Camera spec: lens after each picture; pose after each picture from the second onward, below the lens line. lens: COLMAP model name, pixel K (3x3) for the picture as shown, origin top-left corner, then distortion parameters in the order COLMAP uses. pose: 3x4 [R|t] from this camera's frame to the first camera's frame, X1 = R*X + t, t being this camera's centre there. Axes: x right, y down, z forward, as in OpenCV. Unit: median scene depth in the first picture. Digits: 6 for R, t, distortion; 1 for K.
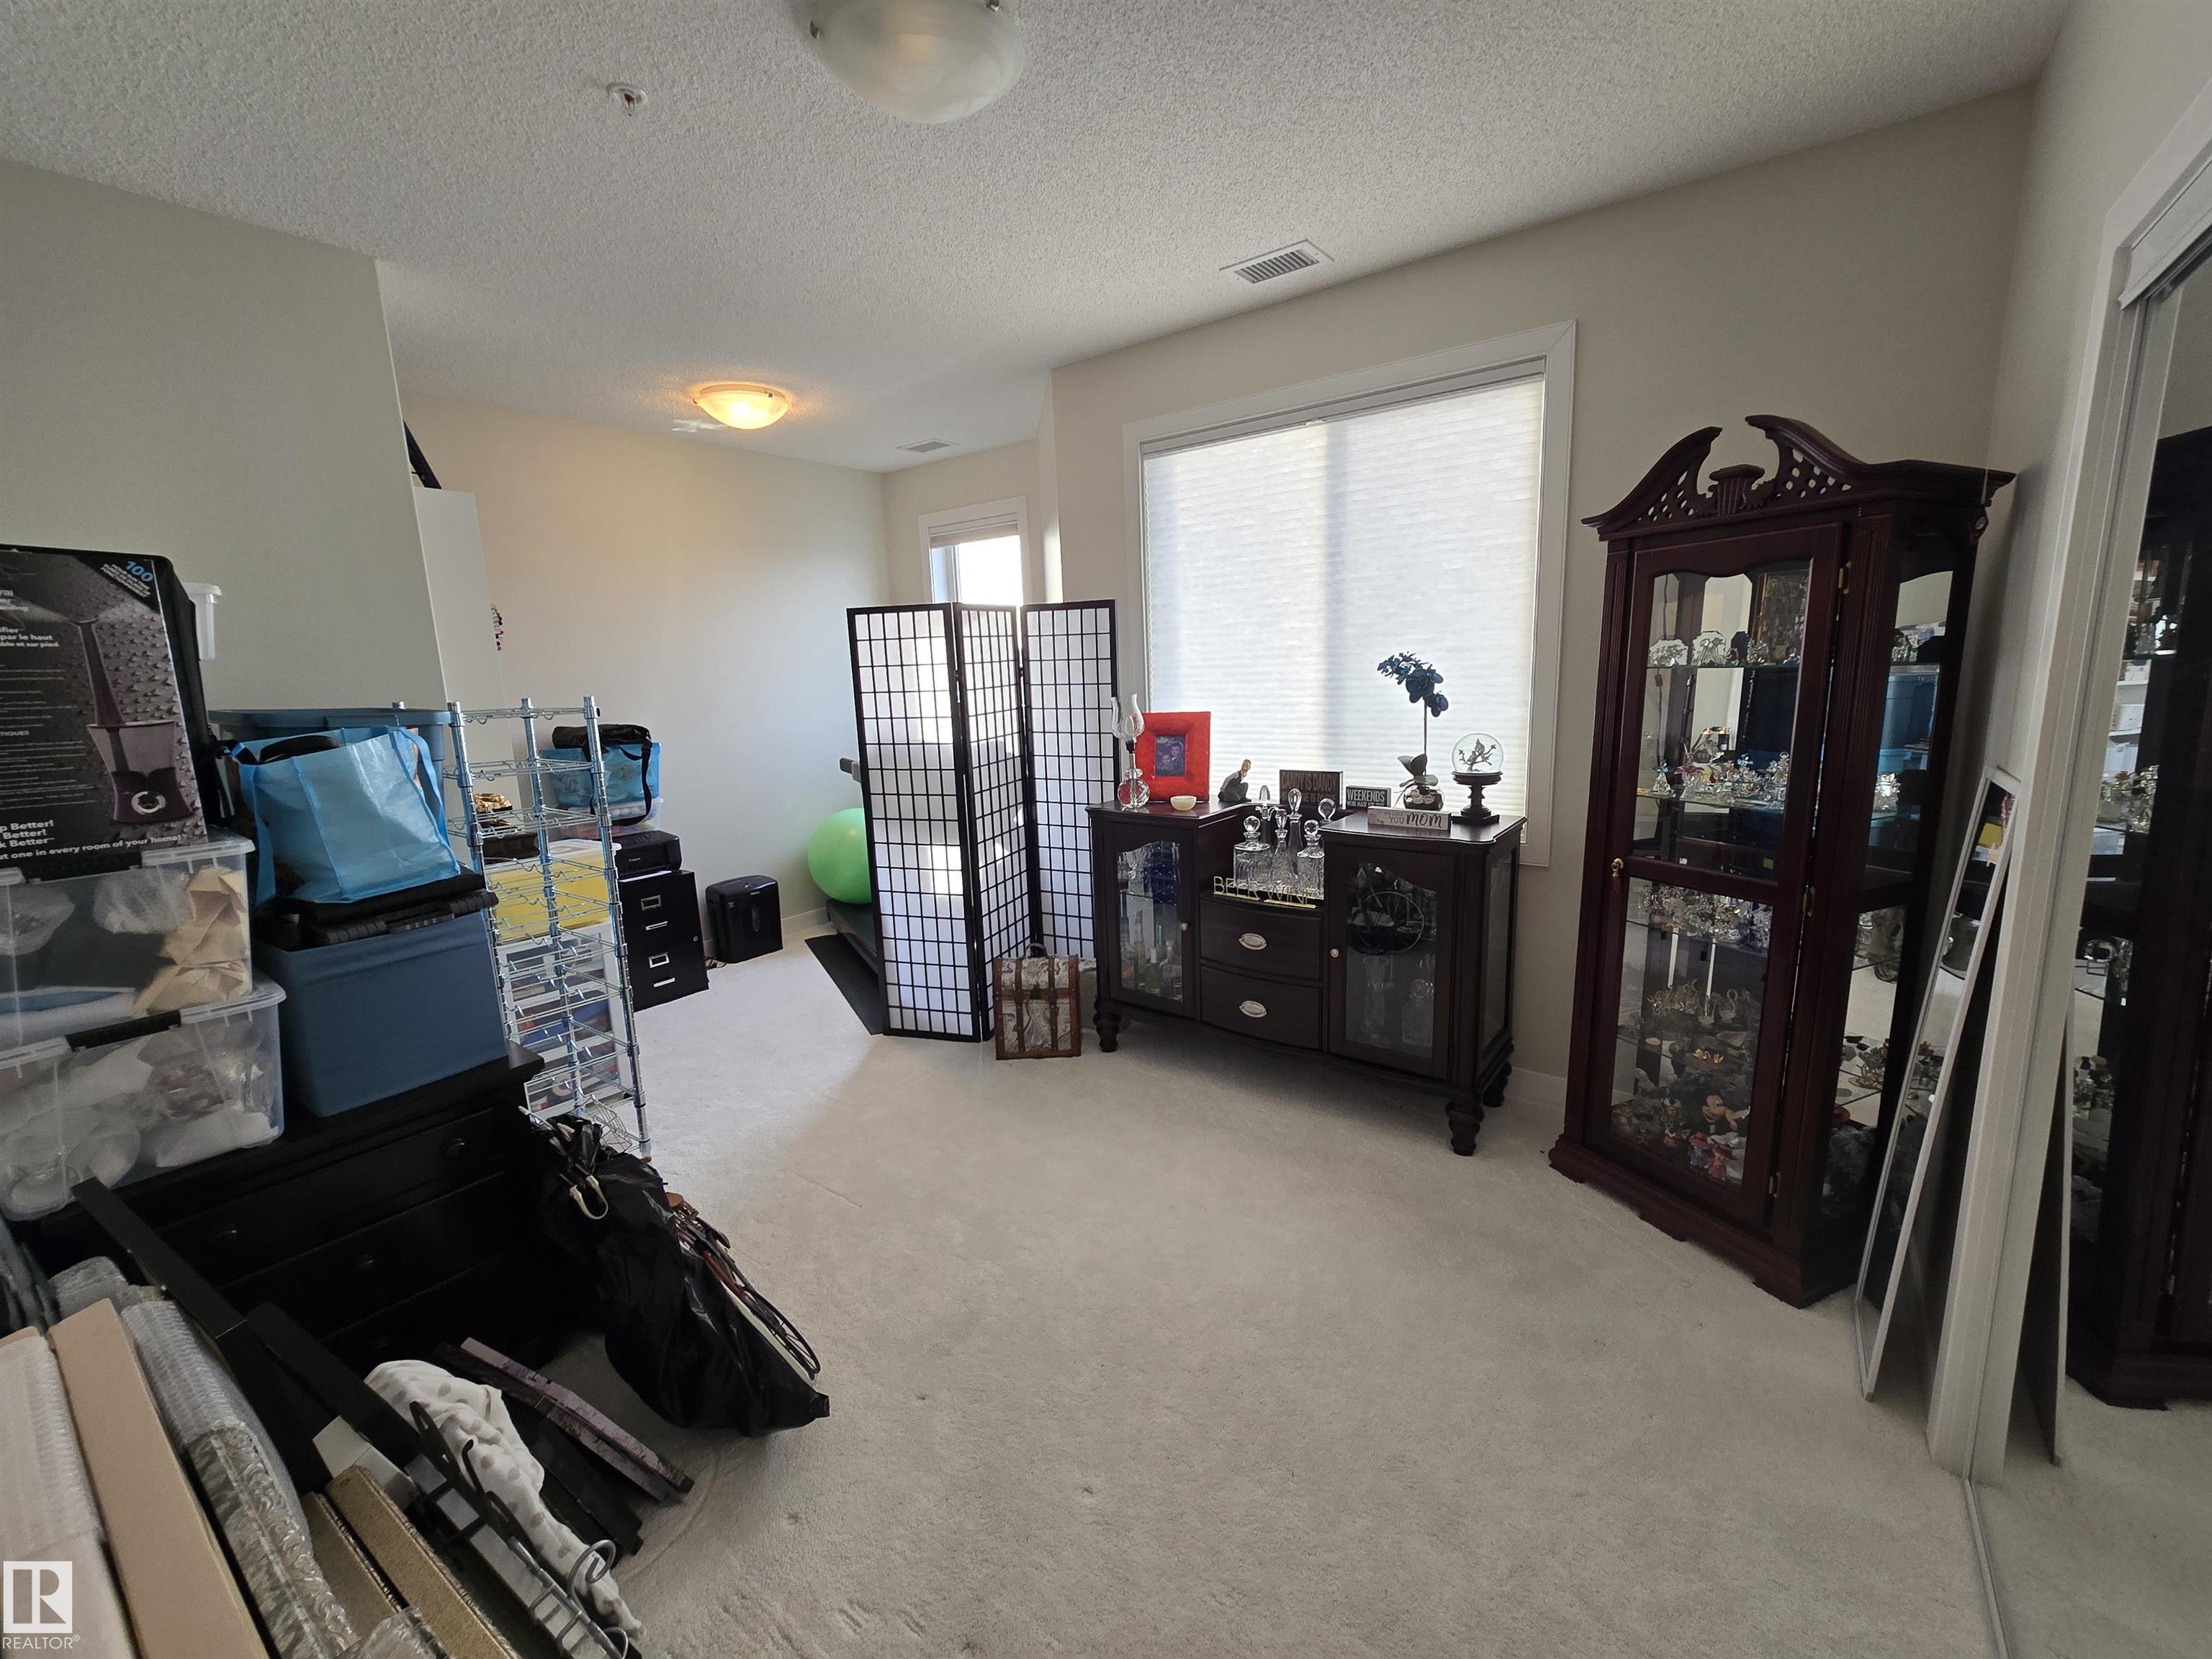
lens RADIAL K [[906.8, 0, 1110.0], [0, 906.8, 841.8], [0, 0, 1]] dist [-0.002580, 0.000741]
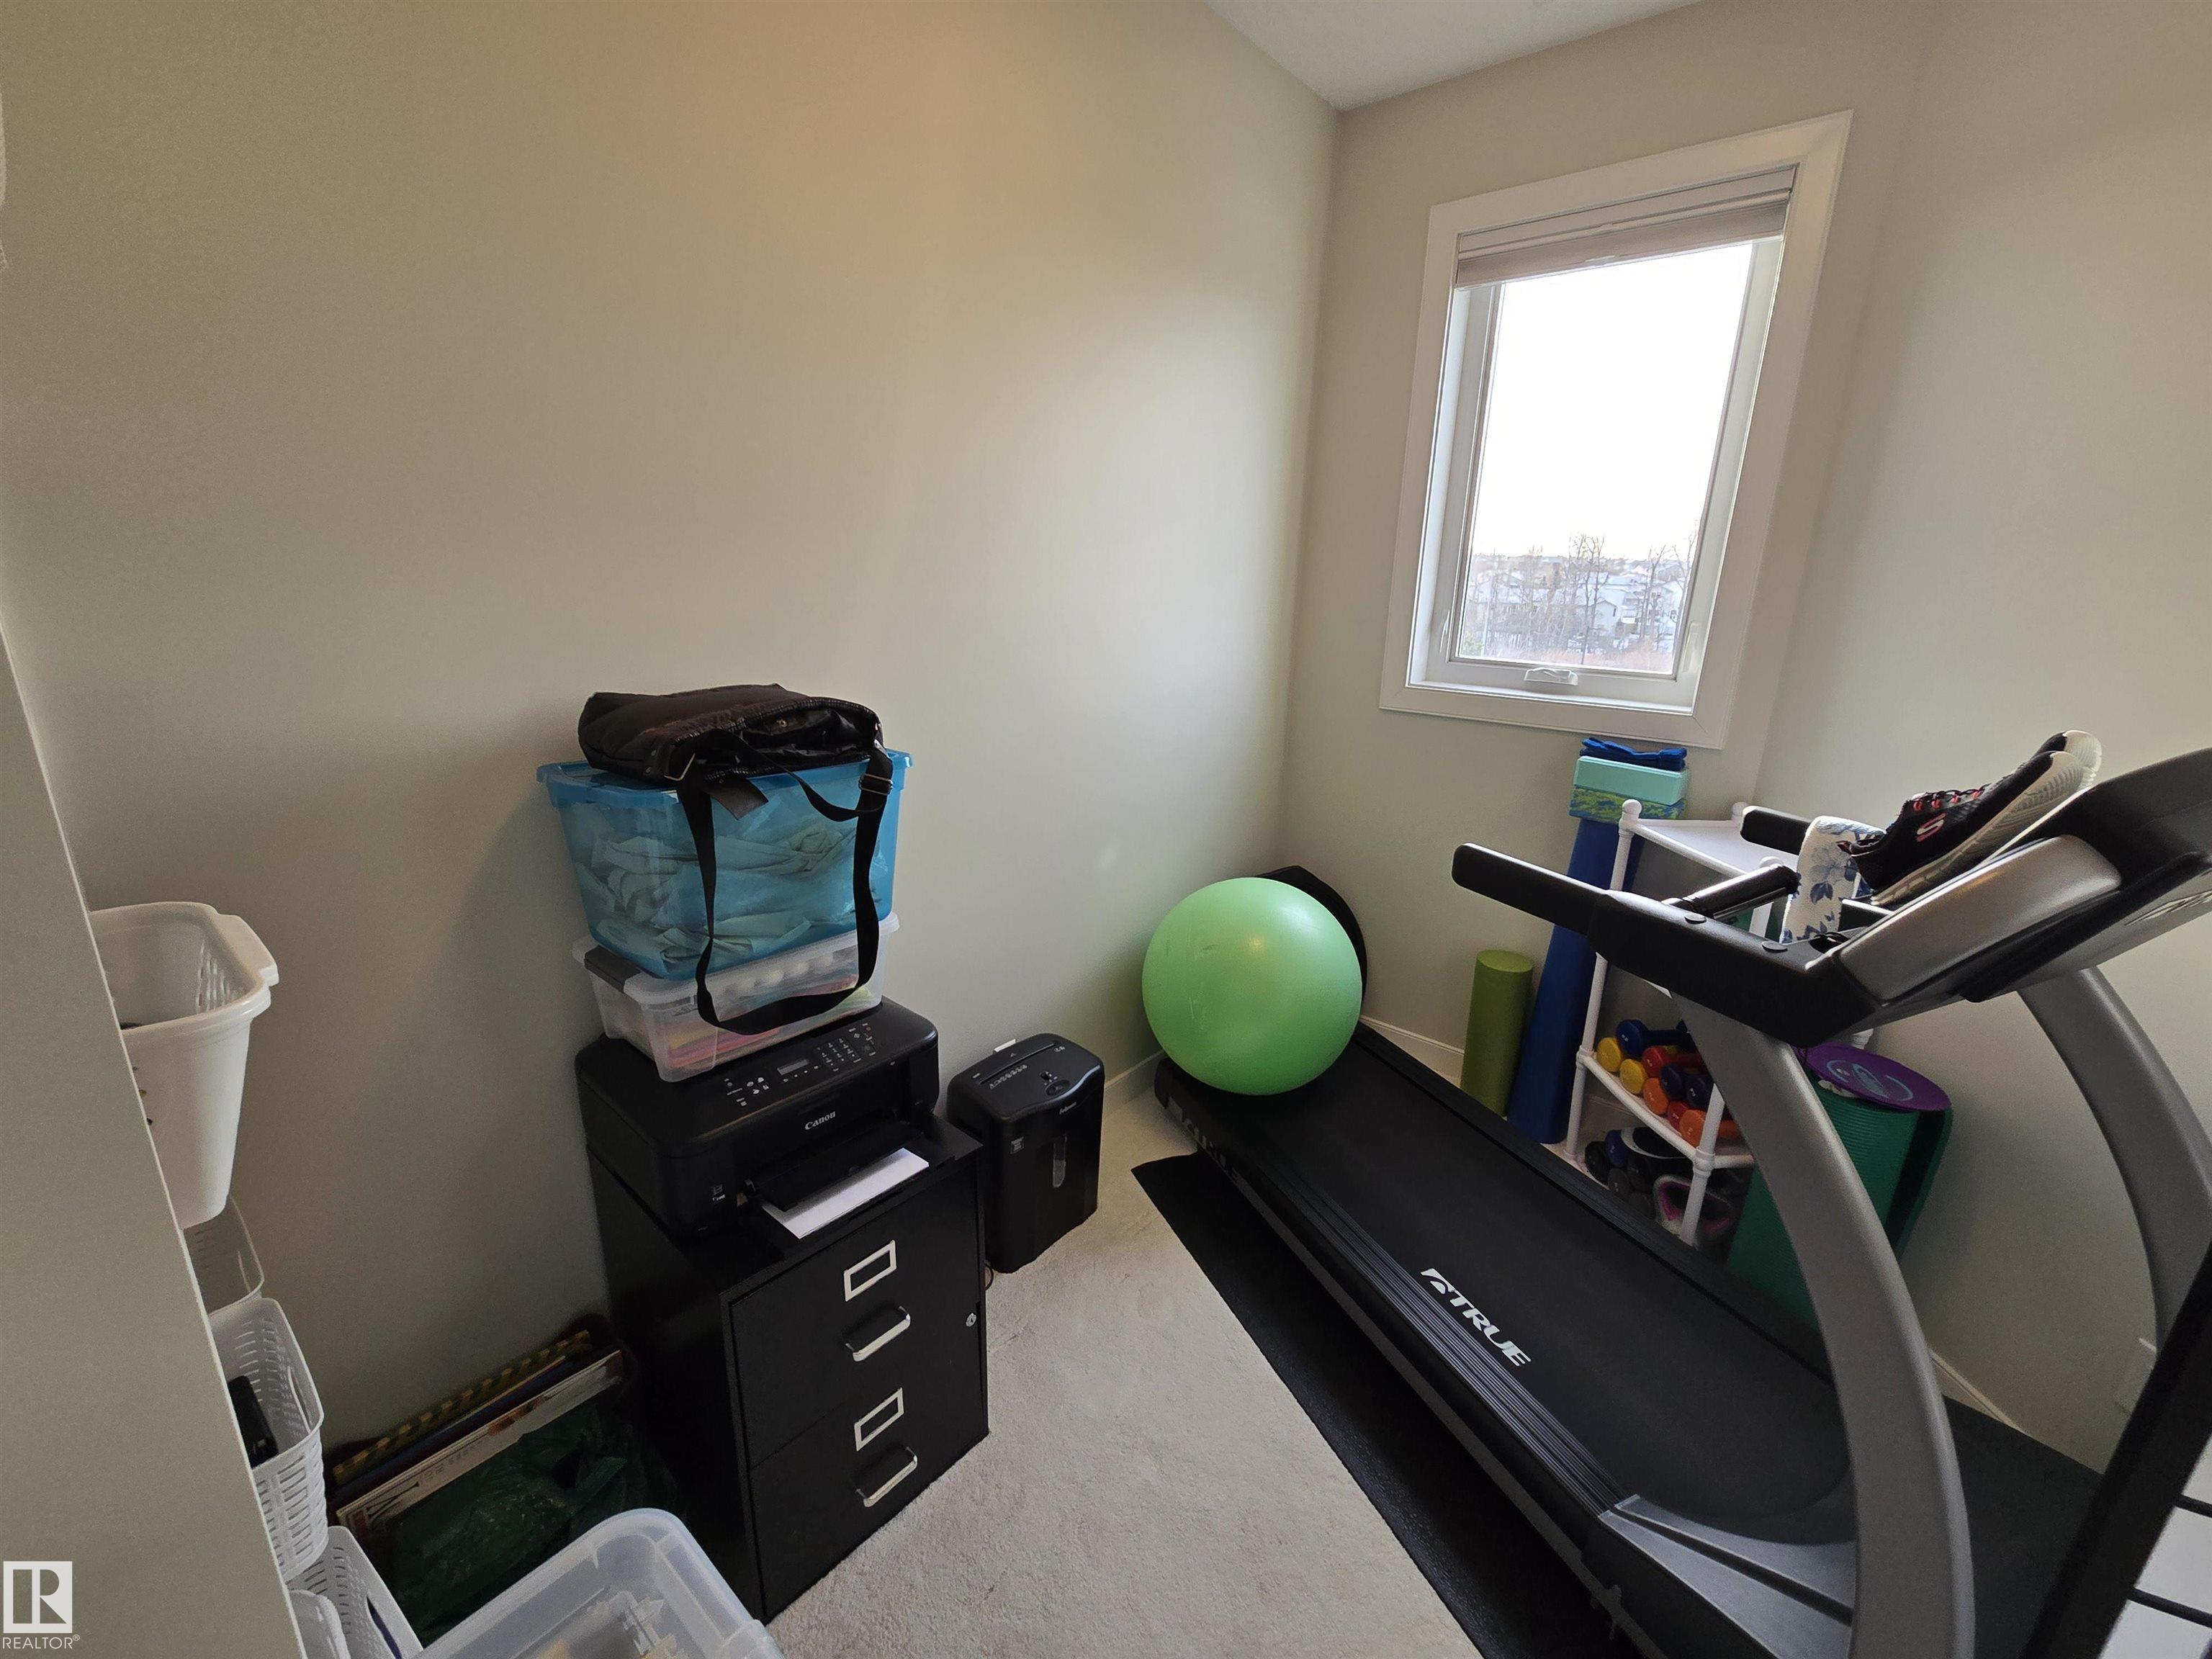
lens RADIAL K [[906.8, 0, 1101.5], [0, 906.8, 816.7], [0, 0, 1]] dist [-0.002580, 0.000741]
pose [[0.994991, 0.080989, -0.058598, -0.367701], [-0.076036, 0.993701, 0.082319, -0.107279], [0.064895, -0.077452, 0.994882, 0.616012]]
